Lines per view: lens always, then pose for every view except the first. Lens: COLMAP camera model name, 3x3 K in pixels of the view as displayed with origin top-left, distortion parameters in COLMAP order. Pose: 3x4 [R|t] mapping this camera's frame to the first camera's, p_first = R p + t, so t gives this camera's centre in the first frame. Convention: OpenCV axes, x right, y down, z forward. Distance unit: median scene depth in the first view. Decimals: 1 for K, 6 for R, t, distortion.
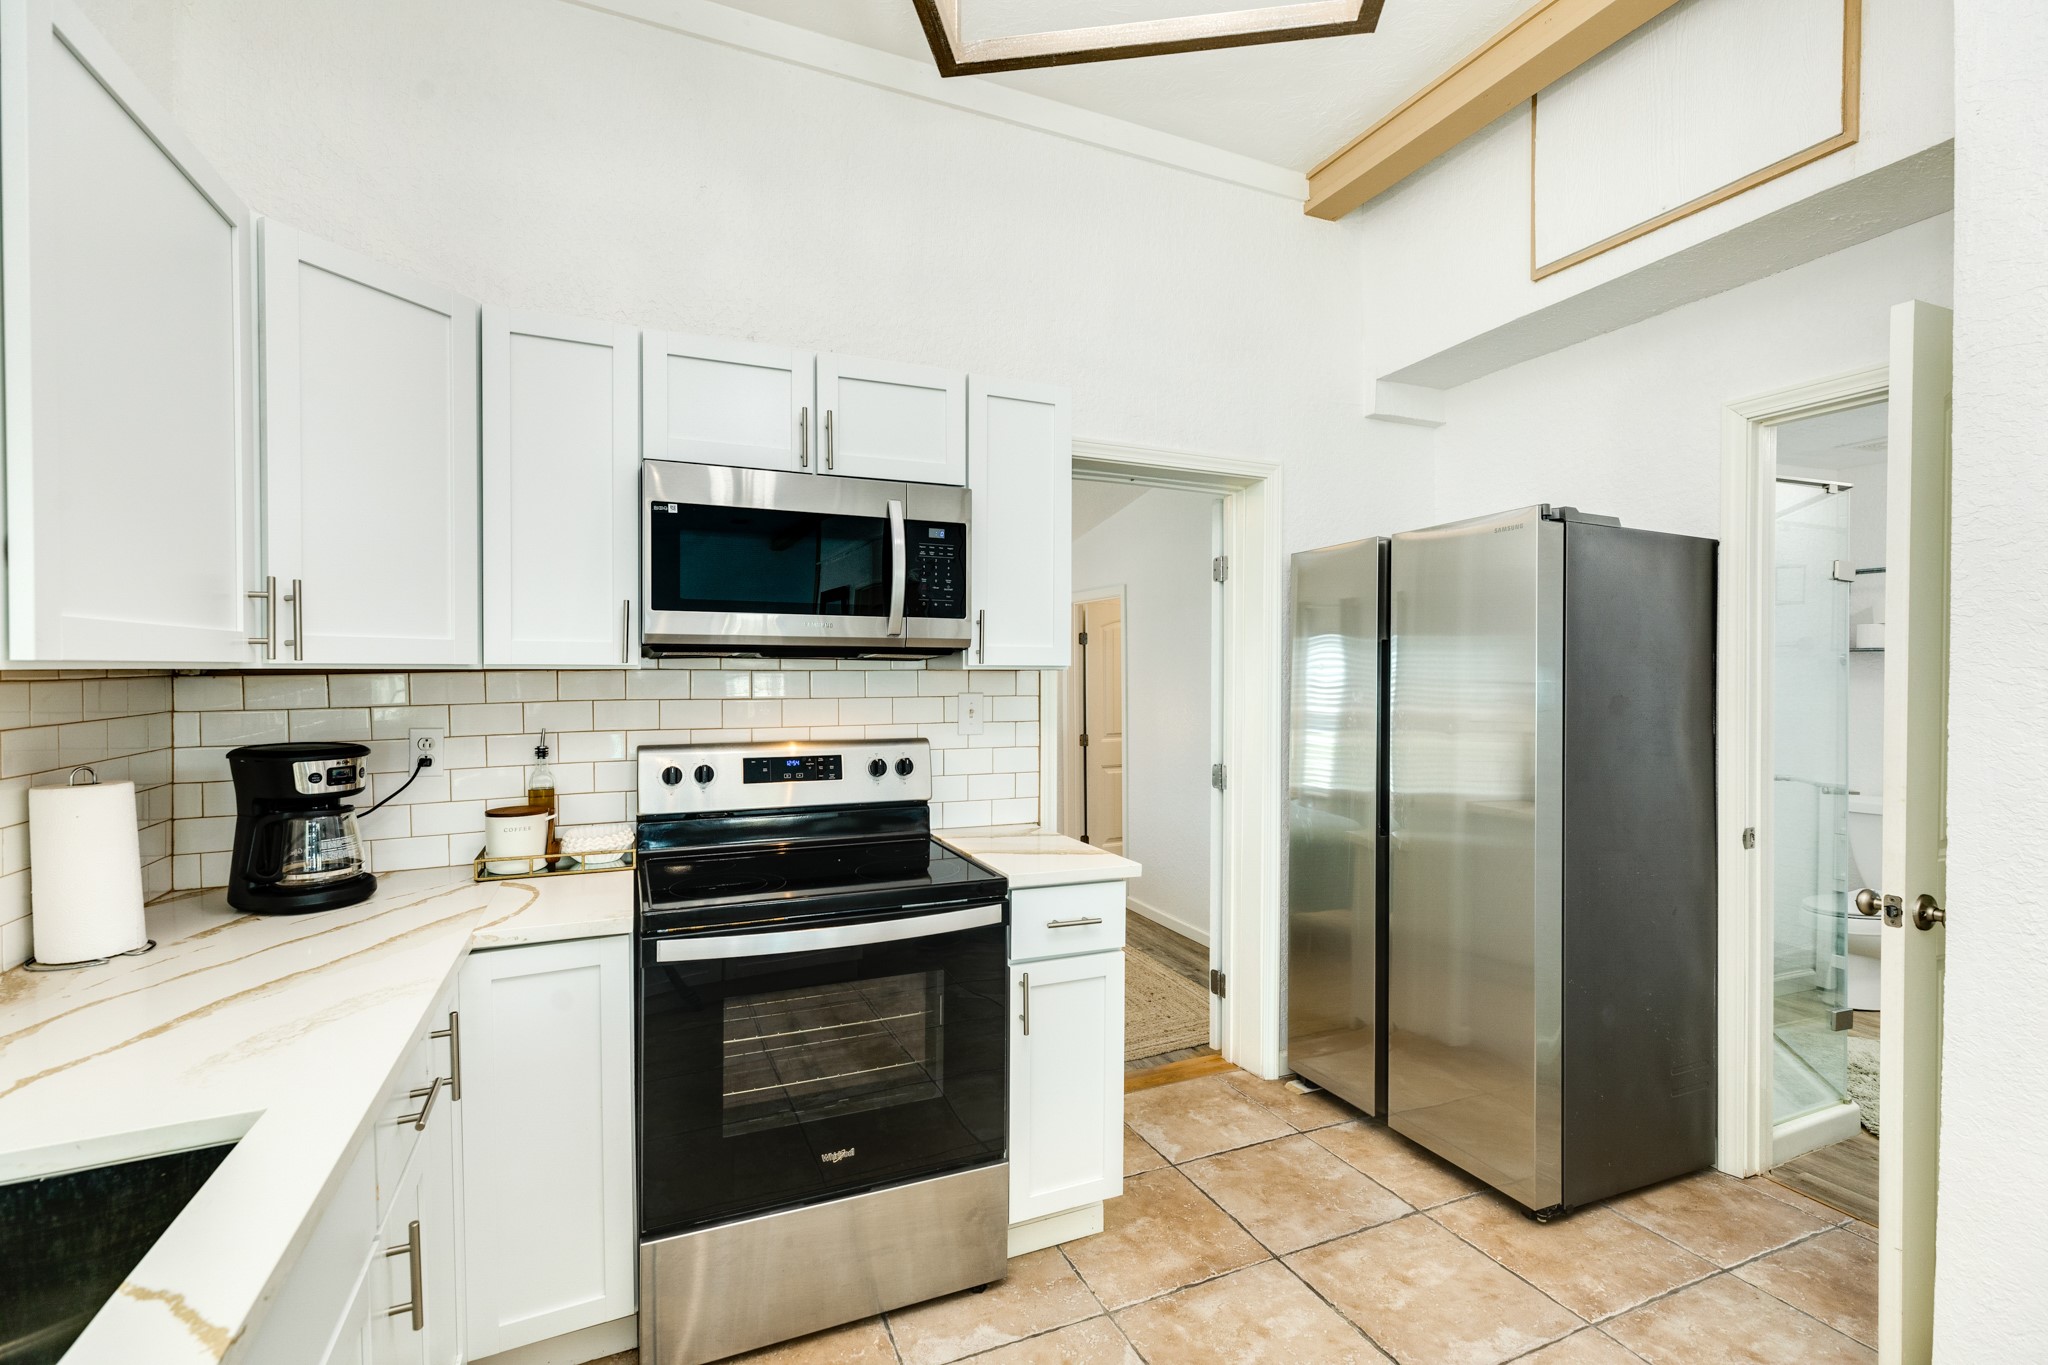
lens RADIAL K [[912.1, 0, 1020.6], [0, 912.1, 682.1], [0, 0, 1]] dist [0.005856, -0.000378]
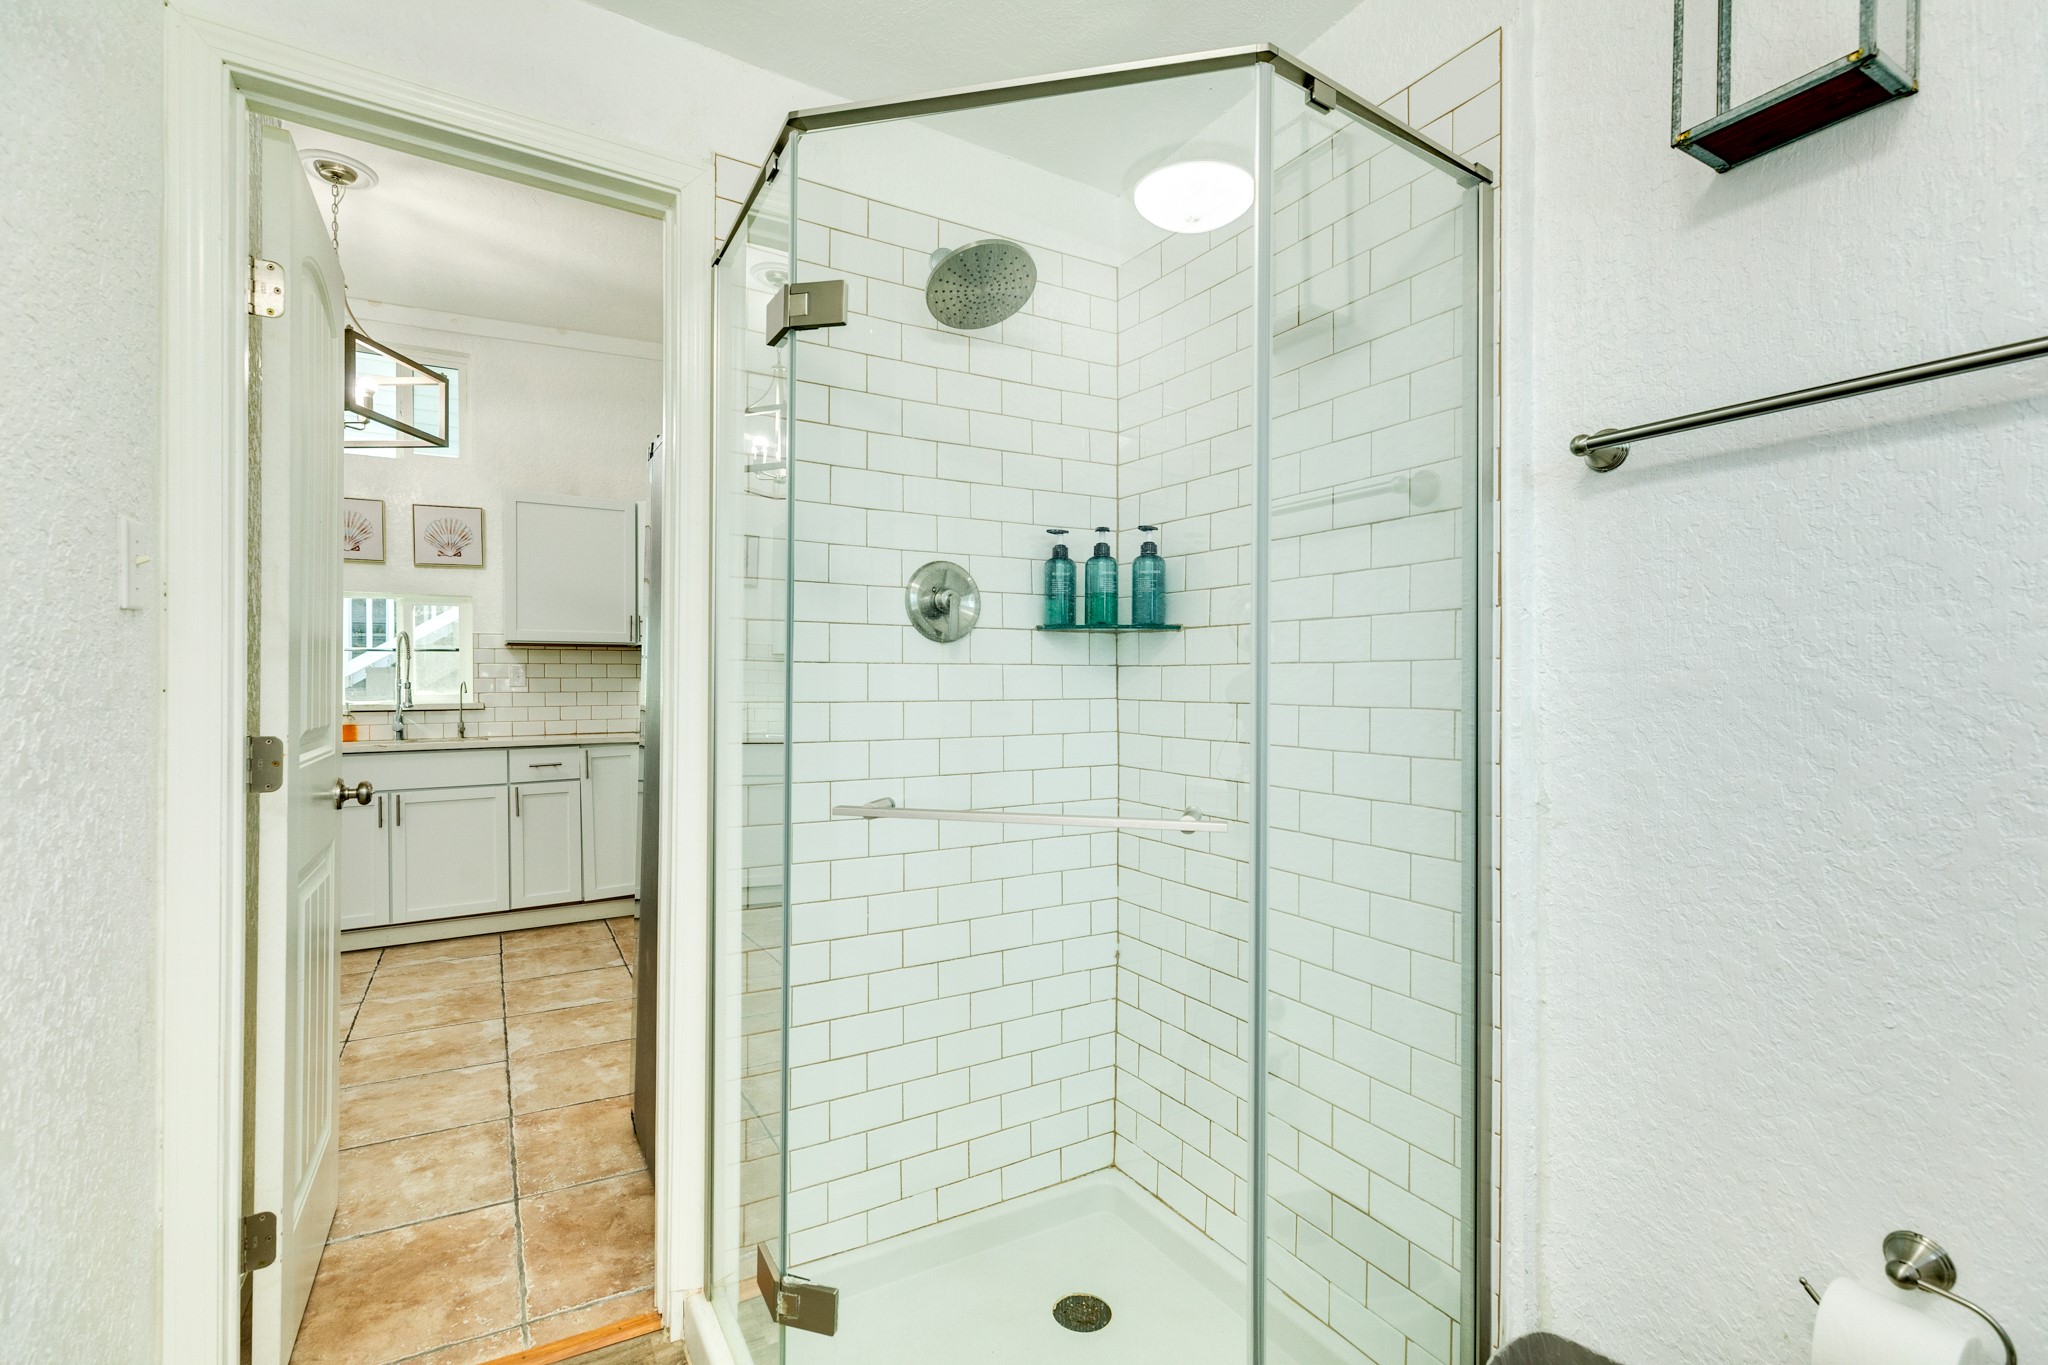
lens RADIAL K [[912.1, 0, 1020.6], [0, 912.1, 682.1], [0, 0, 1]] dist [0.005856, -0.000378]
pose [[0.127909, -0.005156, -0.991773, 1.766365], [-0.012713, 0.999896, -0.006838, 0.085568], [0.991704, 0.013483, 0.127830, 1.366771]]
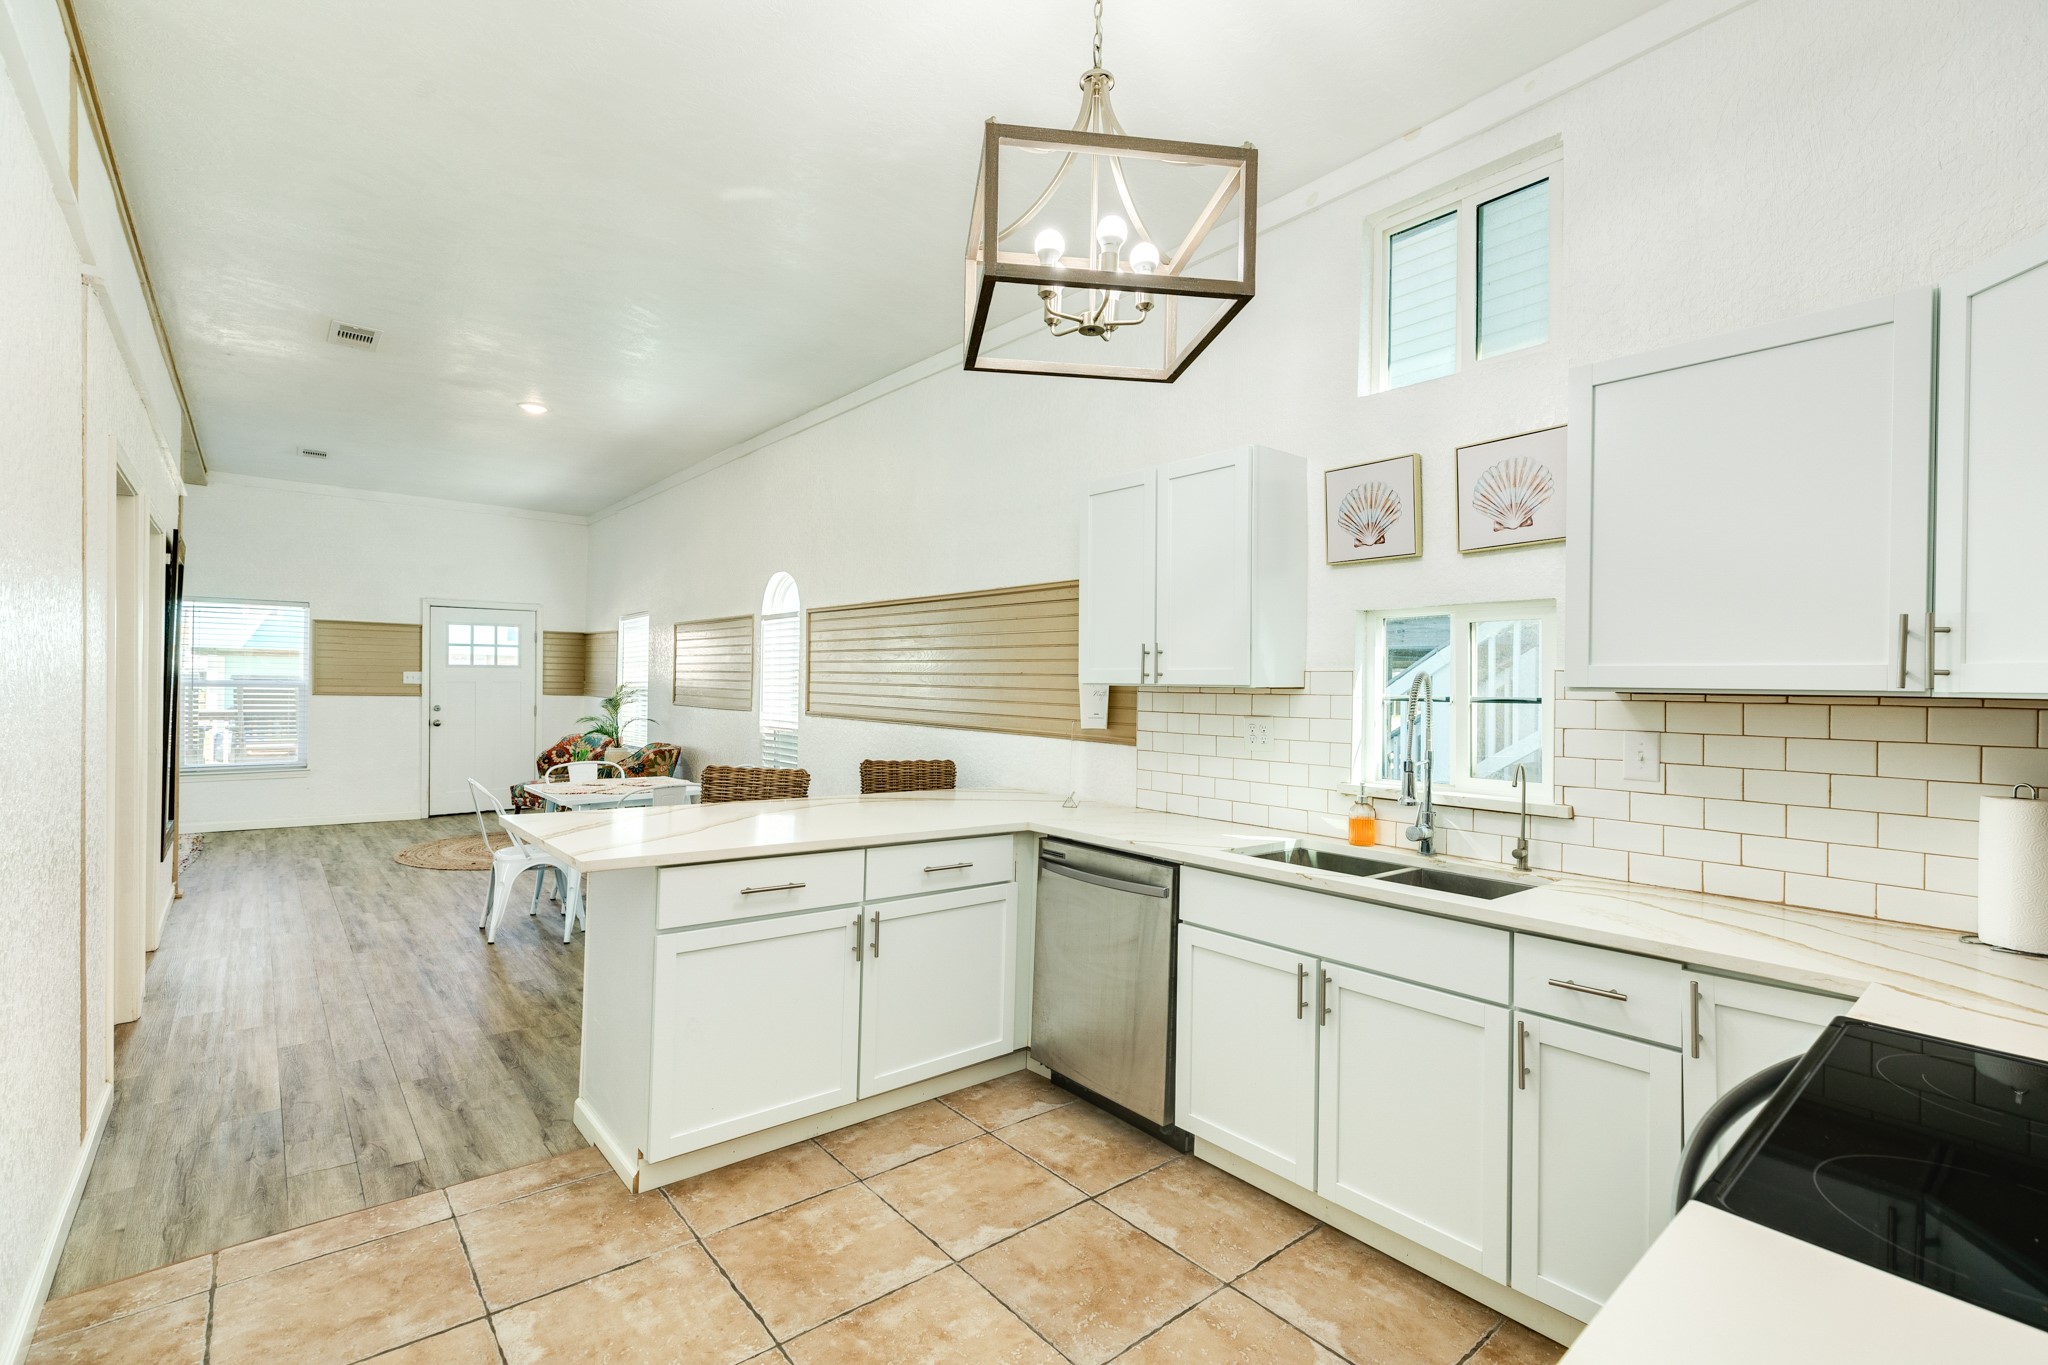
lens RADIAL K [[912.1, 0, 1020.6], [0, 912.1, 682.1], [0, 0, 1]] dist [0.005856, -0.000378]
pose [[-0.957079, -0.017132, -0.289321, 0.374216], [-0.022387, 0.999639, 0.014861, -0.017926], [0.288962, 0.020700, -0.957117, 1.237523]]
